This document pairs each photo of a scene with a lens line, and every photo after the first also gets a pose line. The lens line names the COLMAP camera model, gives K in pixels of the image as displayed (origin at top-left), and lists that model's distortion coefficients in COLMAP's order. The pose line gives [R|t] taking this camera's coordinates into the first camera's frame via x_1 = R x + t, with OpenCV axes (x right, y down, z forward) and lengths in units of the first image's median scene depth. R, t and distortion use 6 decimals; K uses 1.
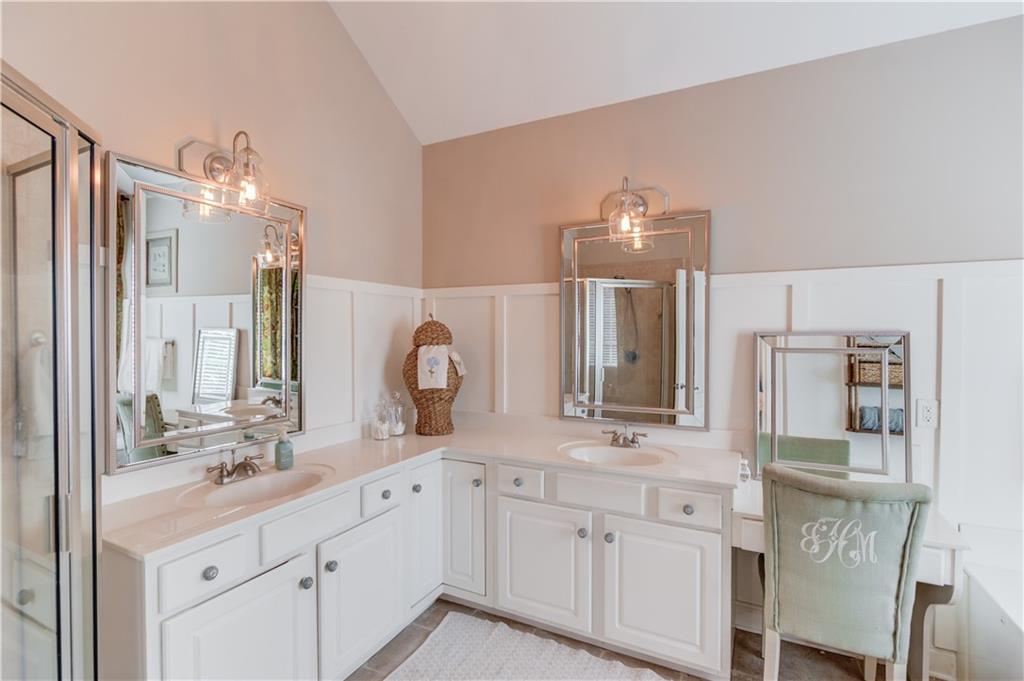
lens RADIAL K [[486.3, 0, 510.2], [0, 486.3, 339.9], [0, 0, 1]] dist [-0.005038, 0.001336]
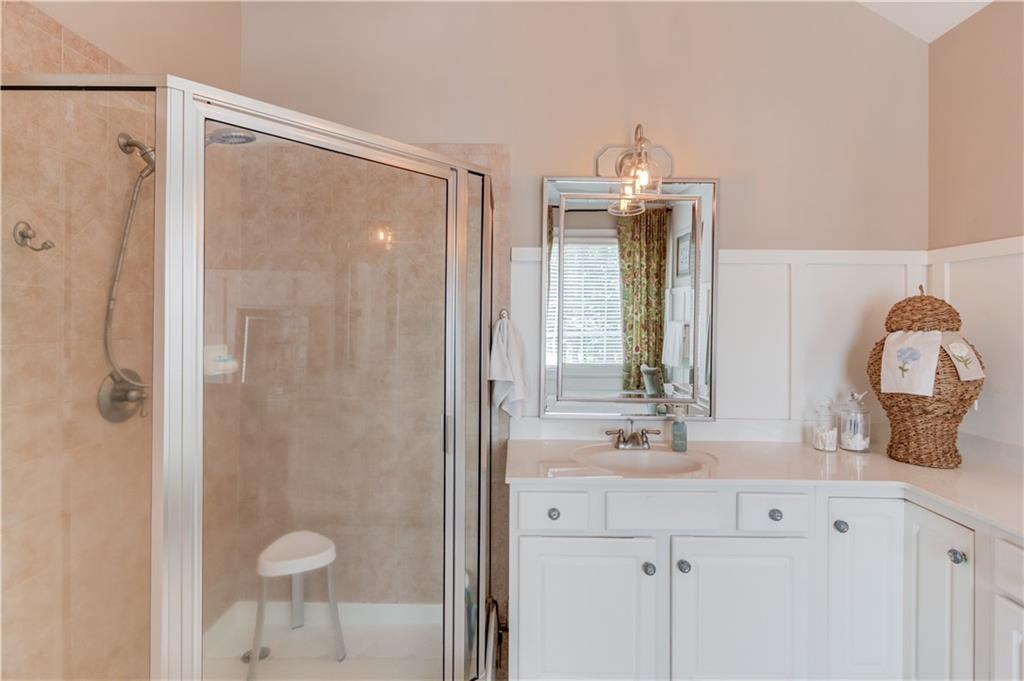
lens RADIAL K [[486.3, 0, 505.8], [0, 486.3, 314.0], [0, 0, 1]] dist [-0.005038, 0.001336]
pose [[0.445408, -0.006819, -0.895302, 0.197888], [-0.021495, 0.999601, -0.018307, 0.012347], [0.895069, 0.027399, 0.445084, 0.189067]]
